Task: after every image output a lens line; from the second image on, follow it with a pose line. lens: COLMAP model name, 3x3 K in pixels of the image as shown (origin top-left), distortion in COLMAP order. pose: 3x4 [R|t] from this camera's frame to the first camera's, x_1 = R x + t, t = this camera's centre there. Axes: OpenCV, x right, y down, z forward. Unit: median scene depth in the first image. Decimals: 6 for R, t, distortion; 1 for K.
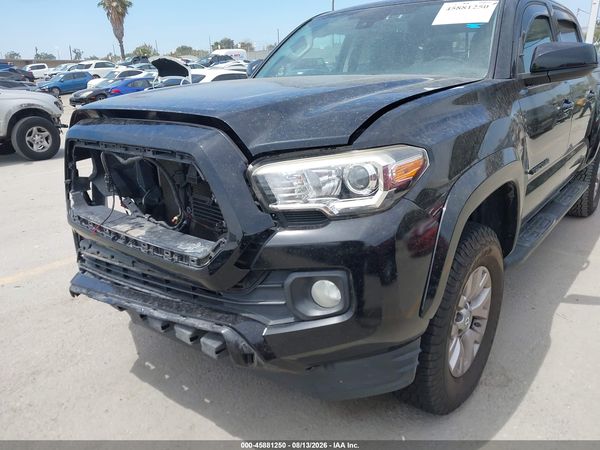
lens RADIAL K [[473.6, 0, 300.8], [0, 473.6, 224.8], [0, 0, 1]] dist [-0.014353, -0.000345]
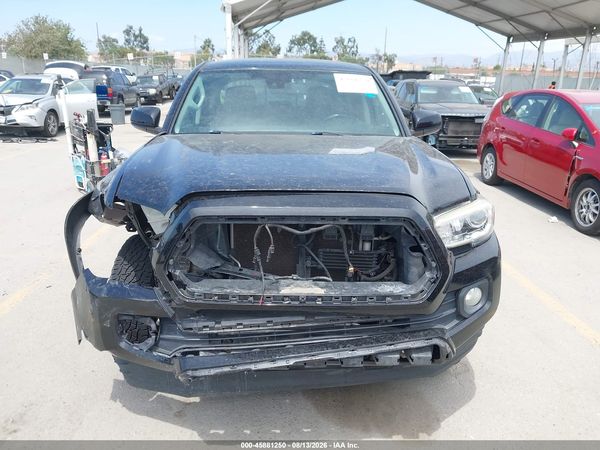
lens RADIAL K [[473.6, 0, 299.7], [0, 473.6, 227.1], [0, 0, 1]] dist [-0.014353, -0.000345]
pose [[0.756419, -0.145443, 0.637712, -1.165583], [0.164055, 0.985986, 0.030281, -0.190292], [-0.633180, 0.081715, 0.769679, 0.152368]]
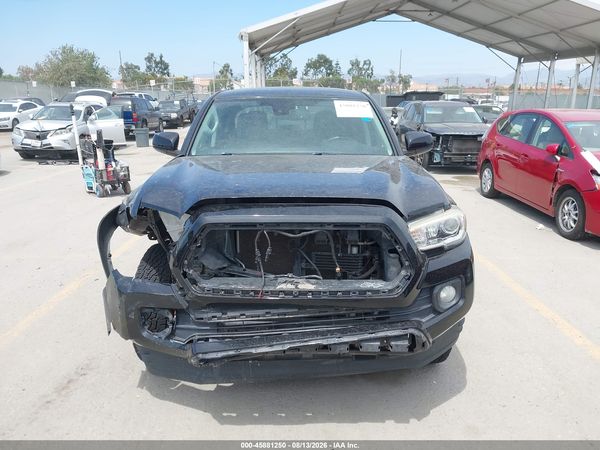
lens RADIAL K [[473.6, 0, 299.8], [0, 473.6, 224.7], [0, 0, 1]] dist [-0.014353, -0.000345]
pose [[0.779947, -0.120326, 0.614170, -1.256937], [0.170009, 0.985177, -0.022886, -0.140355], [-0.602312, 0.122264, 0.788842, -0.063600]]
